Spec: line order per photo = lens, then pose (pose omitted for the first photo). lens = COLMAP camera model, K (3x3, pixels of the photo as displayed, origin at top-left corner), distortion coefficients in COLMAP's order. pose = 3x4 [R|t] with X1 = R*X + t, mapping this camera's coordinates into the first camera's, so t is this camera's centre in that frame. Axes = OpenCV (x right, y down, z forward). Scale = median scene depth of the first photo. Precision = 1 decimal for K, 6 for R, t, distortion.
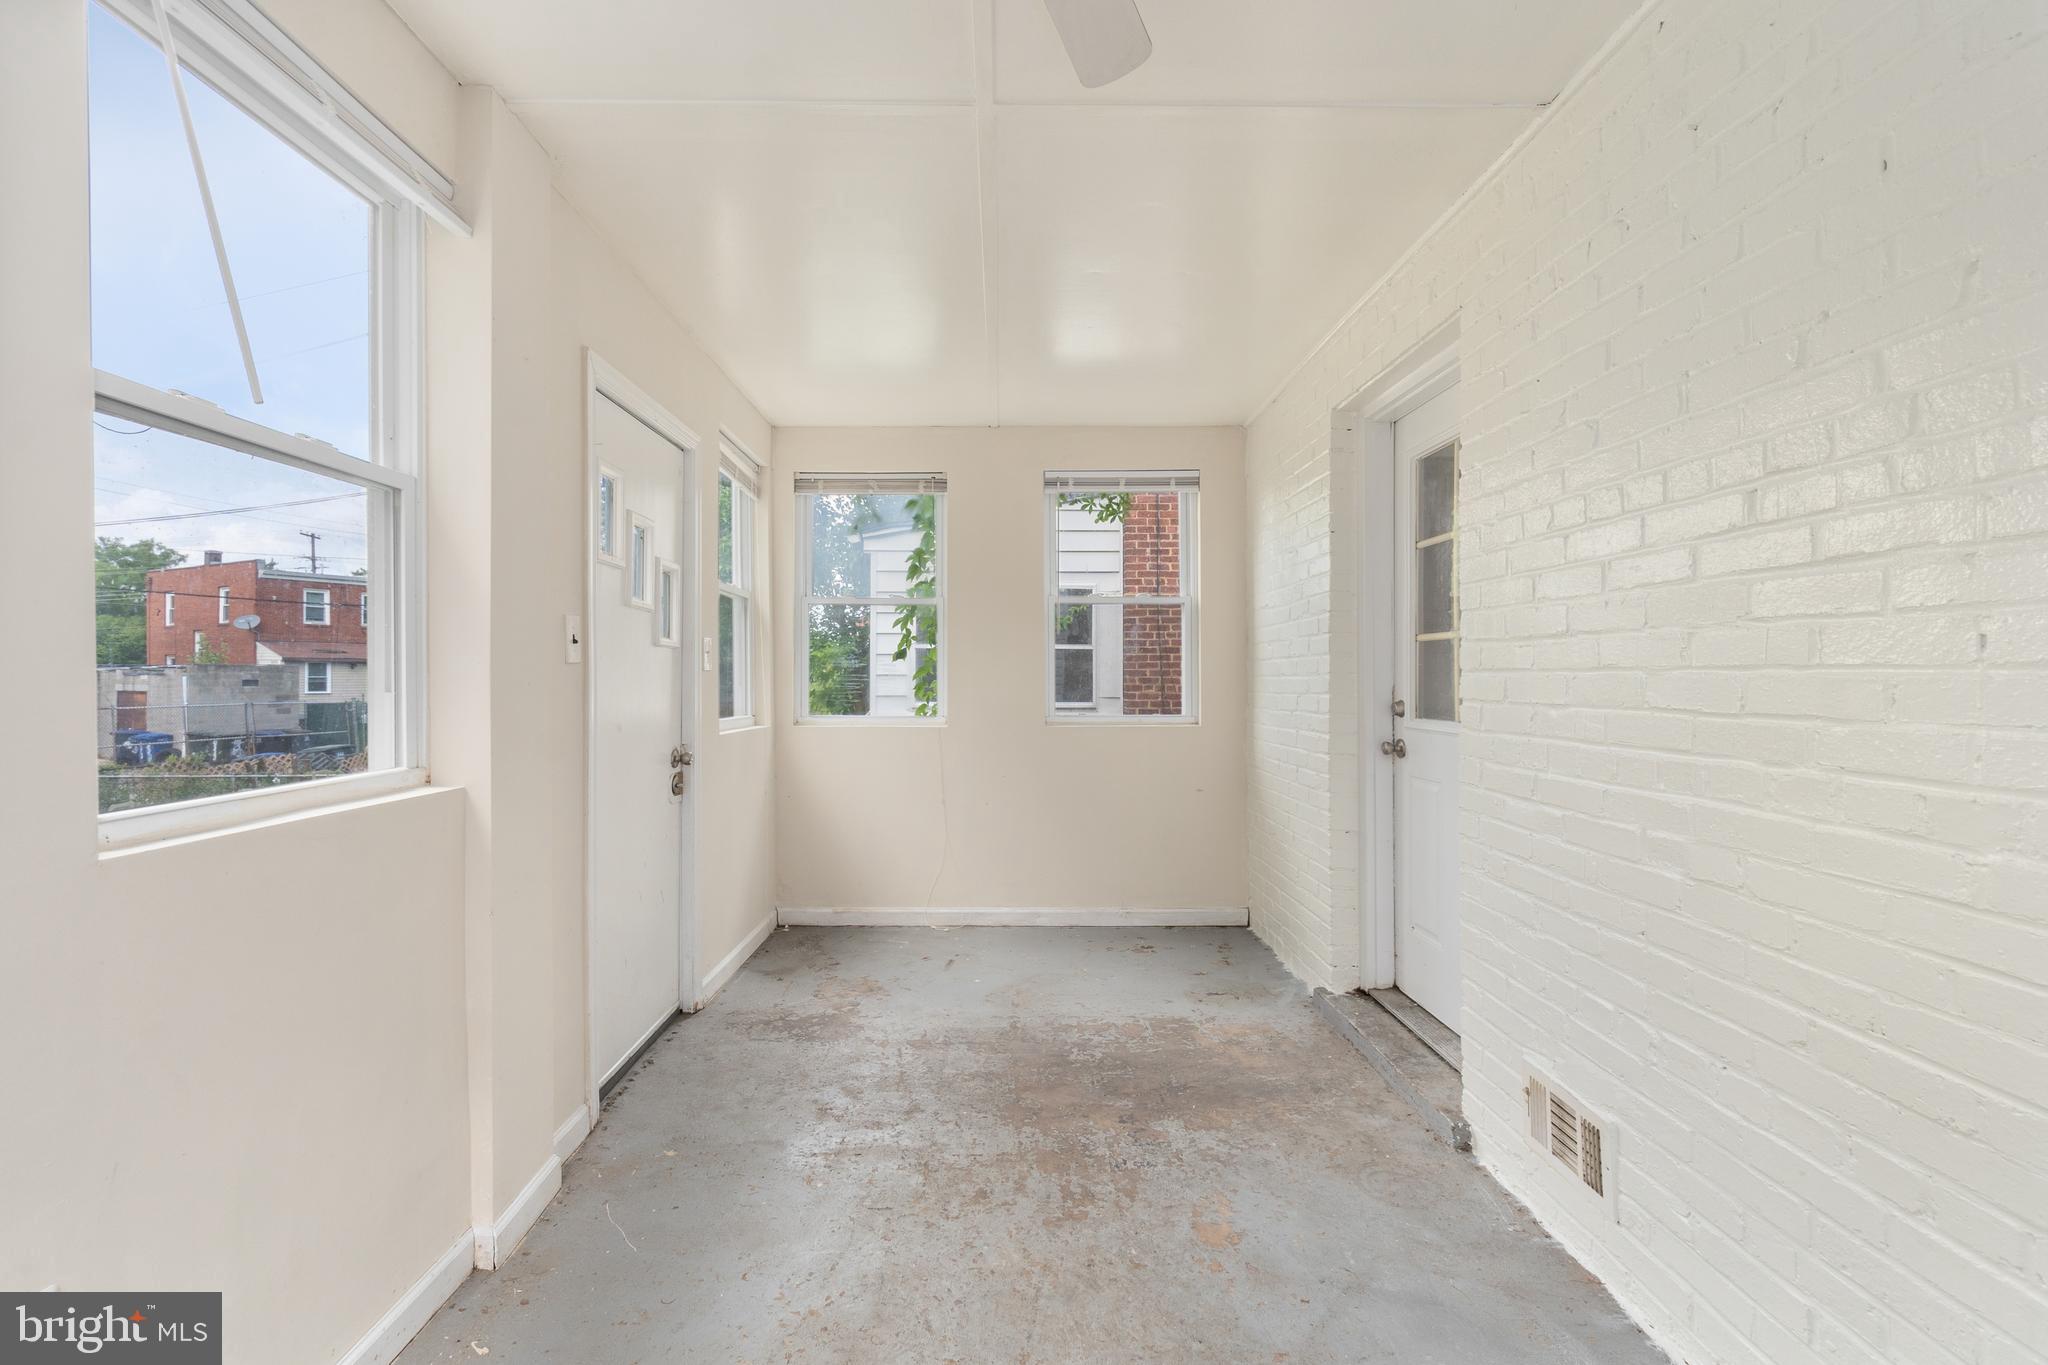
lens RADIAL K [[899.8, 0, 1023.0], [0, 899.8, 679.3], [0, 0, 1]] dist [-0.002270, 0.002124]
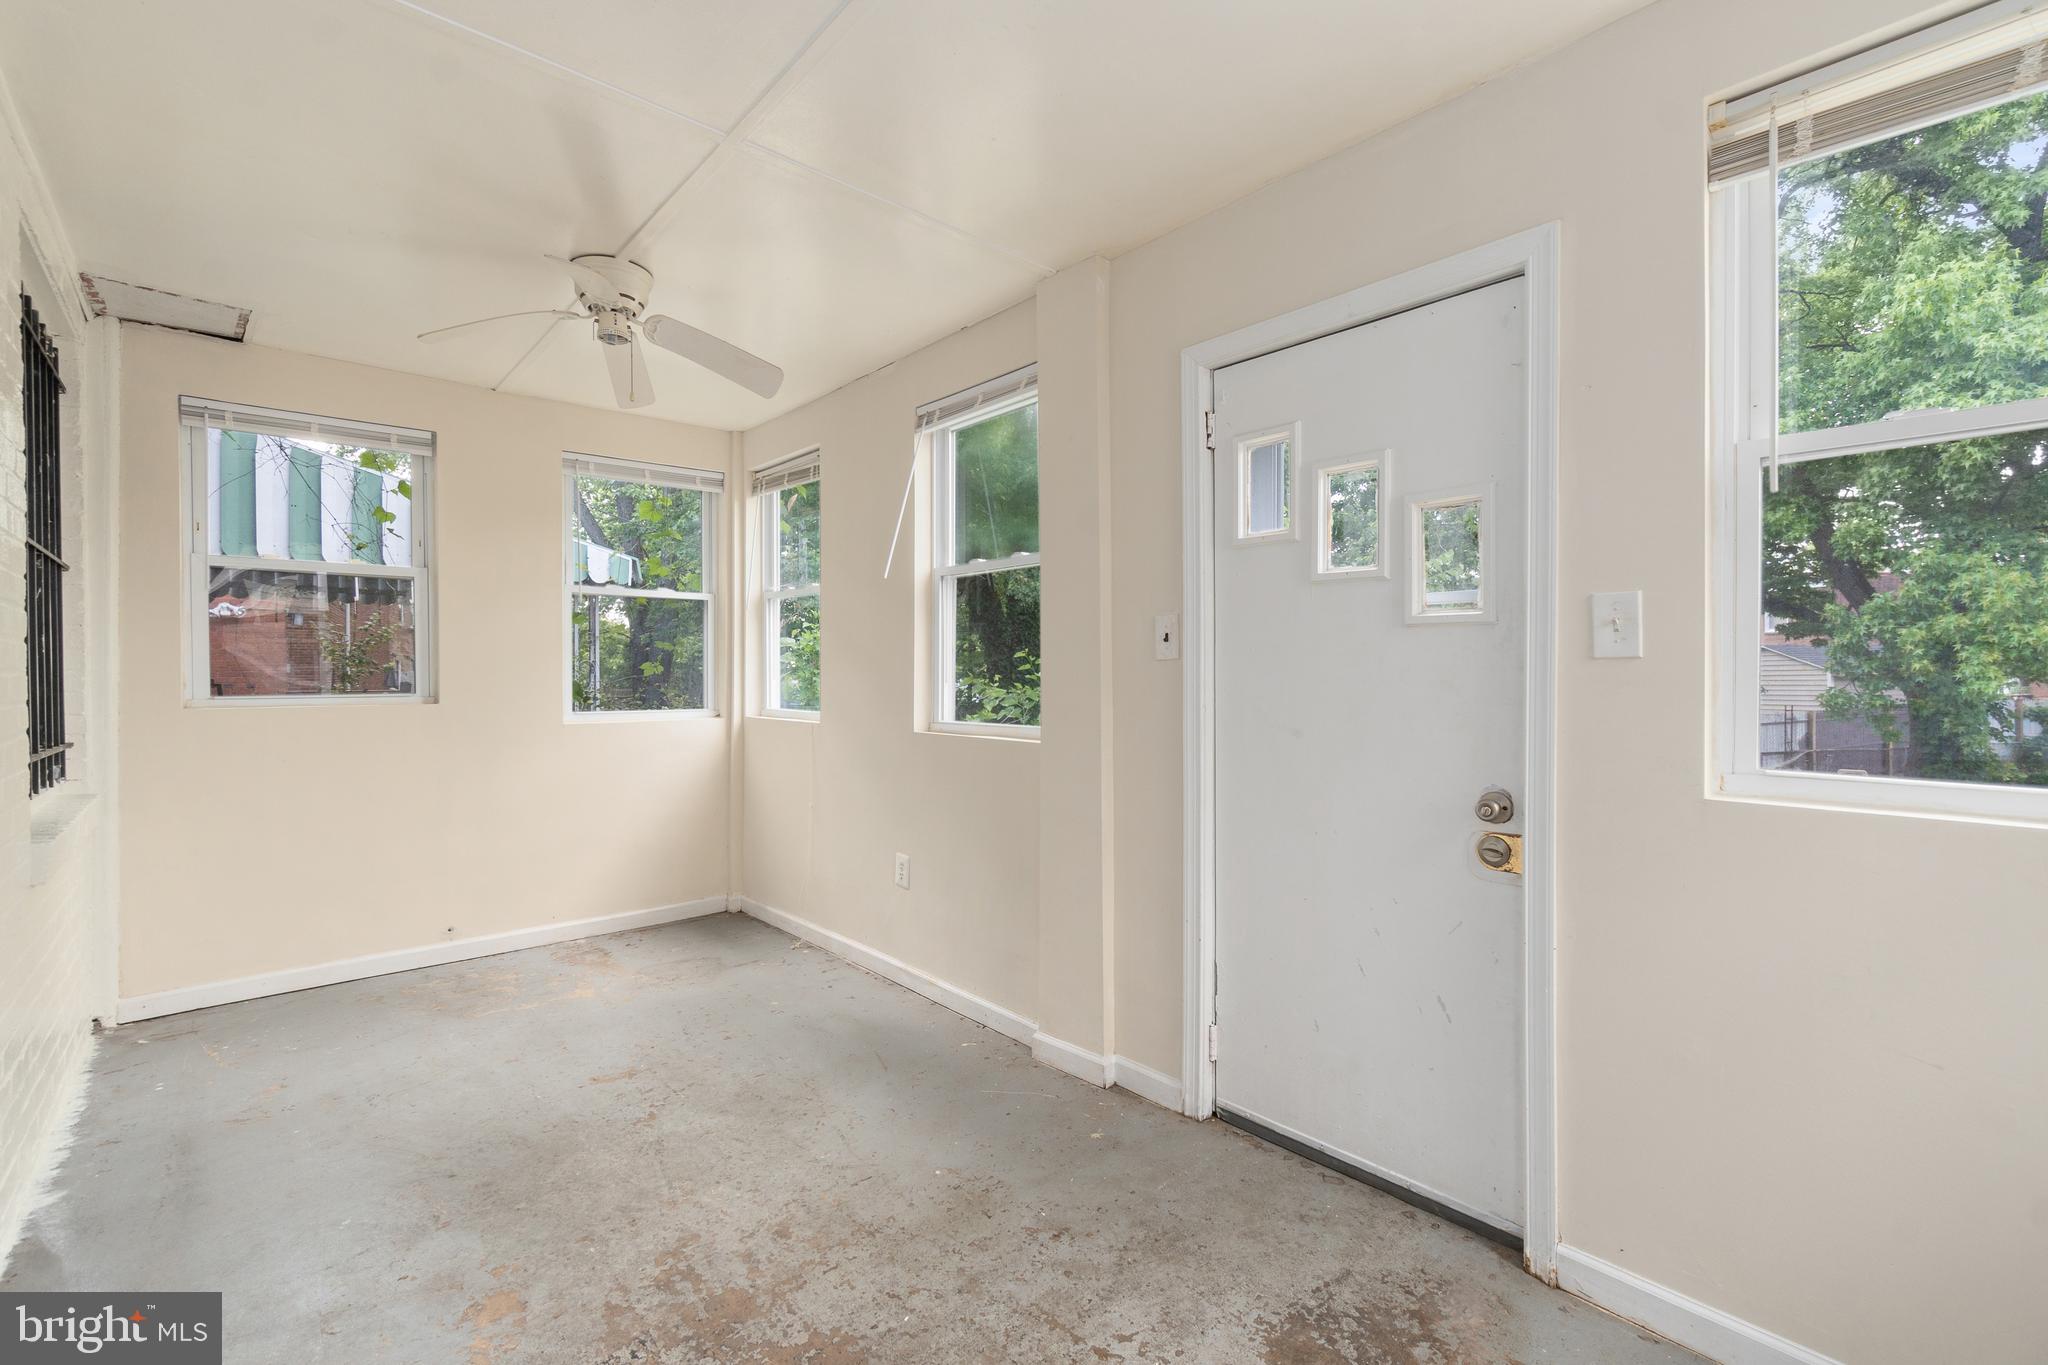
lens RADIAL K [[899.8, 0, 1027.6], [0, 899.8, 681.7], [0, 0, 1]] dist [-0.002270, 0.002124]
pose [[-0.764555, 0.008380, -0.644504, 0.345890], [0.001804, 0.999939, 0.010862, -0.004314], [0.644556, 0.007142, -0.764524, 1.828572]]
